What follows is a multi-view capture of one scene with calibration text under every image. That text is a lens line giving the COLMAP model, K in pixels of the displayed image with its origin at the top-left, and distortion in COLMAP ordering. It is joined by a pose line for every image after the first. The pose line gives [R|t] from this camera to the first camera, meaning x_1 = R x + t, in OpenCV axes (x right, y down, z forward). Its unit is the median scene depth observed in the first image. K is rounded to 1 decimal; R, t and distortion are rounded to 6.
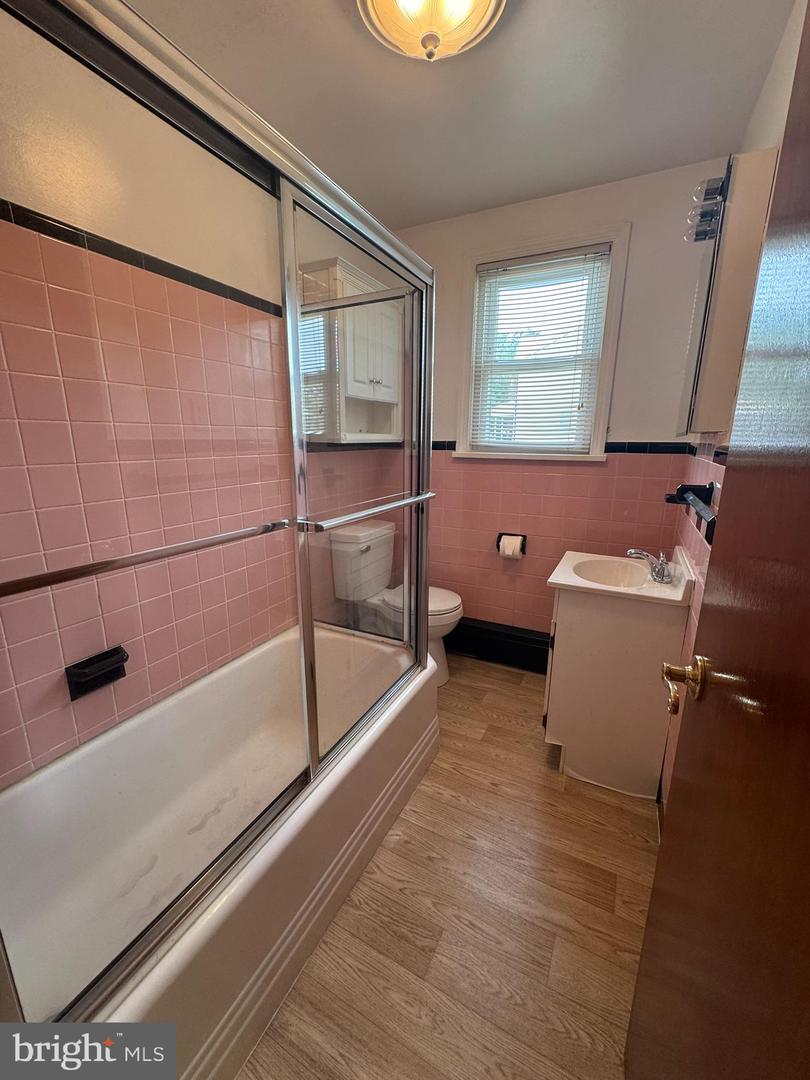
lens RADIAL K [[425.3, 0, 401.6], [0, 425.3, 534.7], [0, 0, 1]] dist [-0.002436, 0.000504]
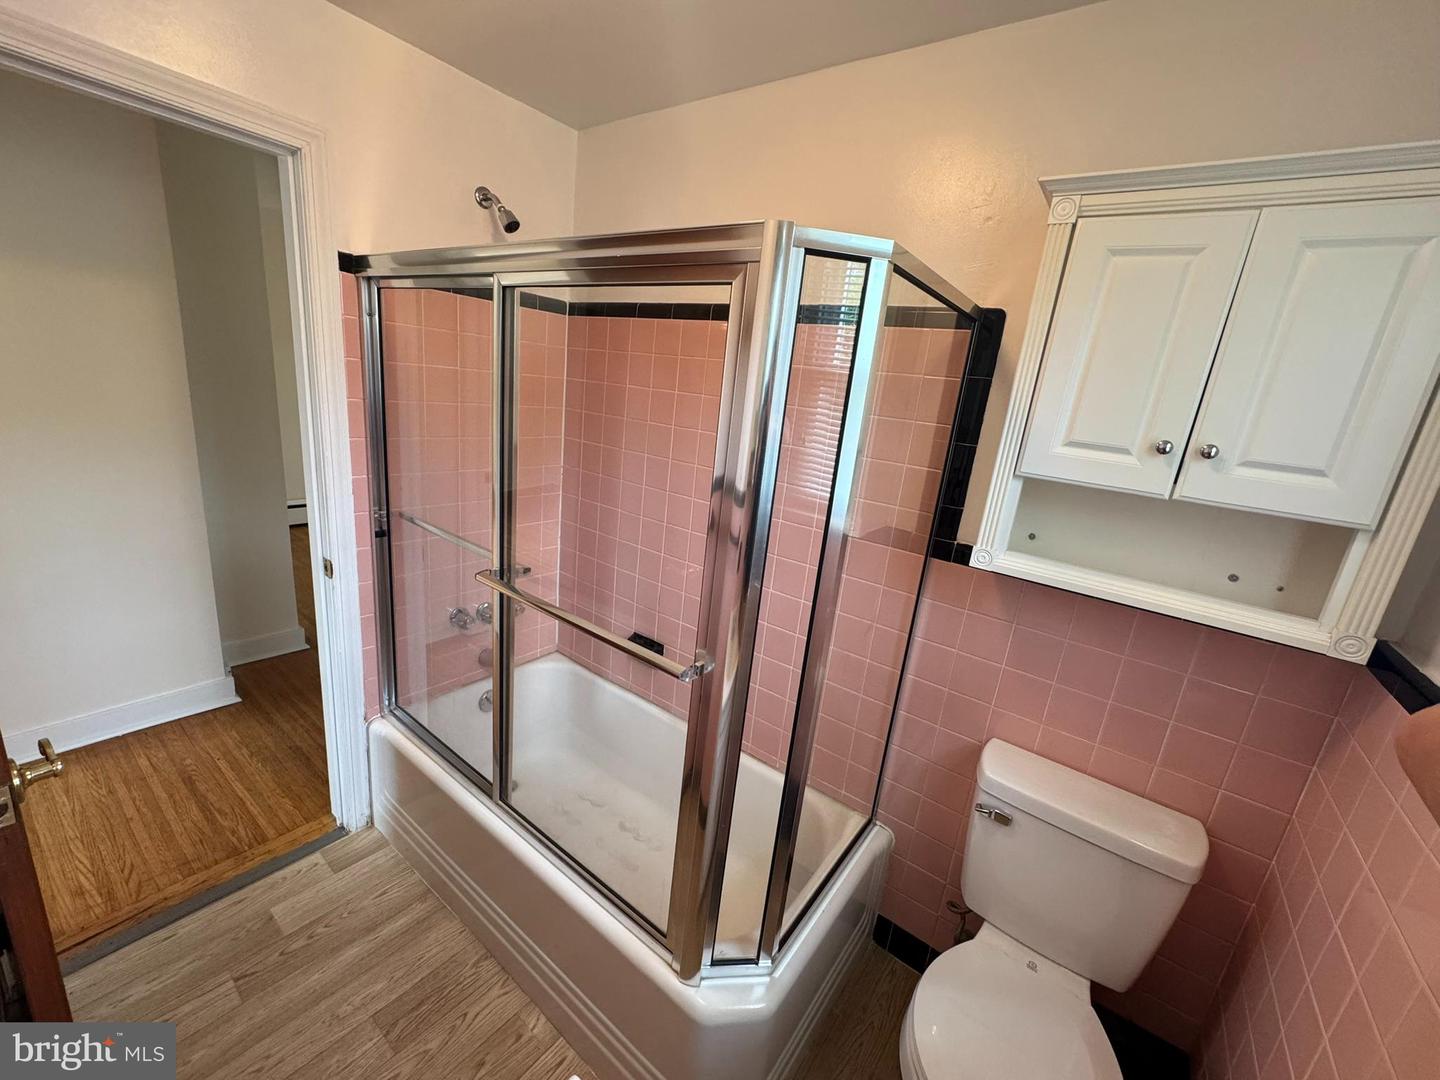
lens RADIAL K [[567.1, 0, 714.0], [0, 567.1, 531.4], [0, 0, 1]] dist [-0.002436, 0.000504]
pose [[-0.147592, 0.220212, -0.964222, 0.560992], [-0.331348, 0.907552, 0.257988, -0.348935], [0.931893, 0.357570, -0.060981, 0.825959]]
